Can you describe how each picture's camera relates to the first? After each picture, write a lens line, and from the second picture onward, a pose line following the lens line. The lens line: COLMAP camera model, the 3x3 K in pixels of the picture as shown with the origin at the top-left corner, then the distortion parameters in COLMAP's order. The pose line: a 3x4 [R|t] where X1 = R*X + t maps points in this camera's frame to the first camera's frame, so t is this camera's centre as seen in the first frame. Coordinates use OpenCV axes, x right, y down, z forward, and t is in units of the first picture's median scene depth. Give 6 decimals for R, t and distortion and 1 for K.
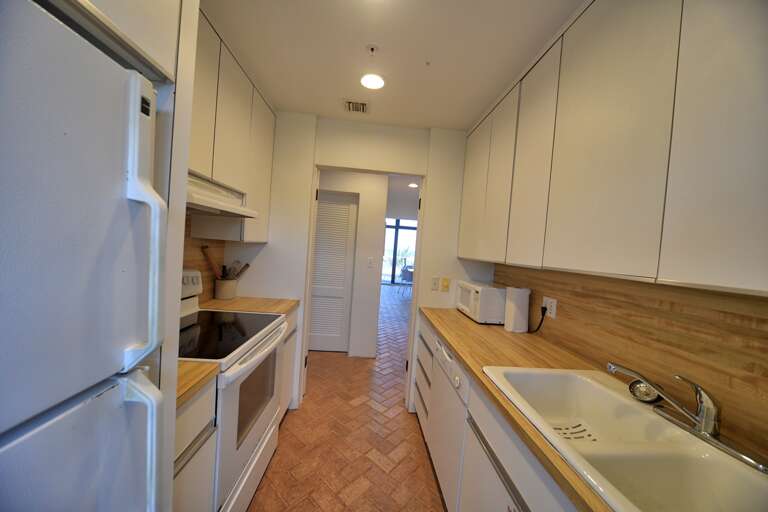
lens RADIAL K [[266.7, 0, 385.5], [0, 266.7, 256.6], [0, 0, 1]] dist [-0.001306, -0.000110]
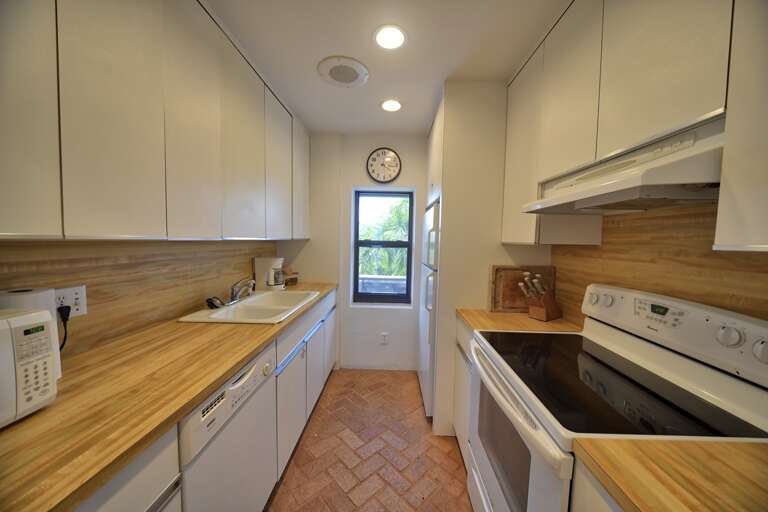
lens RADIAL K [[266.7, 0, 385.3], [0, 266.7, 254.7], [0, 0, 1]] dist [-0.001306, -0.000110]
pose [[-0.989769, -0.100088, 0.101679, -0.192293], [-0.090416, 0.991300, 0.095657, -0.054687], [-0.110369, 0.085485, -0.990208, 1.798929]]
